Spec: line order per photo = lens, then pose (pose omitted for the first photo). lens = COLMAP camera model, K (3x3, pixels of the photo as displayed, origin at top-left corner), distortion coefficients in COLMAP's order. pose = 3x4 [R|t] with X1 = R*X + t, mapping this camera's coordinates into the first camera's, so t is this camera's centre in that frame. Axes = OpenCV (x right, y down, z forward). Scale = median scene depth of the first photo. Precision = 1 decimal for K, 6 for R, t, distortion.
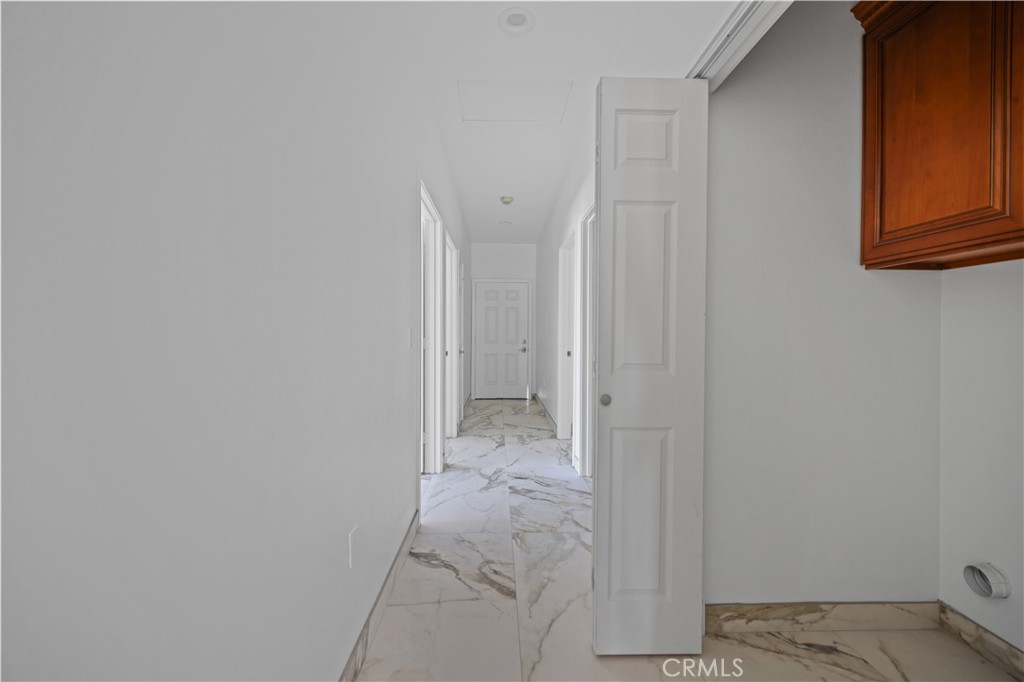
lens RADIAL K [[428.5, 0, 506.9], [0, 428.5, 337.1], [0, 0, 1]] dist [0.001739, -0.000052]
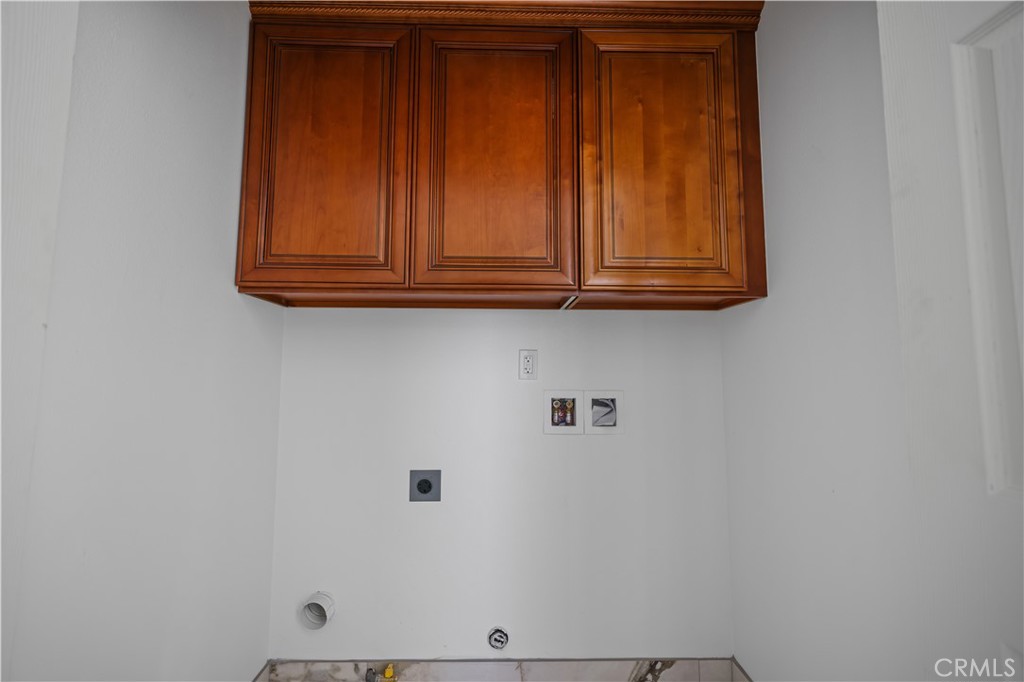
lens RADIAL K [[428.5, 0, 506.9], [0, 428.5, 337.1], [0, 0, 1]] dist [0.001739, -0.000052]
pose [[0.002291, 0.082392, 0.996597, 0.031921], [0.002269, 0.996597, -0.082397, -0.003671], [-0.999995, 0.002450, 0.002096, 0.527198]]
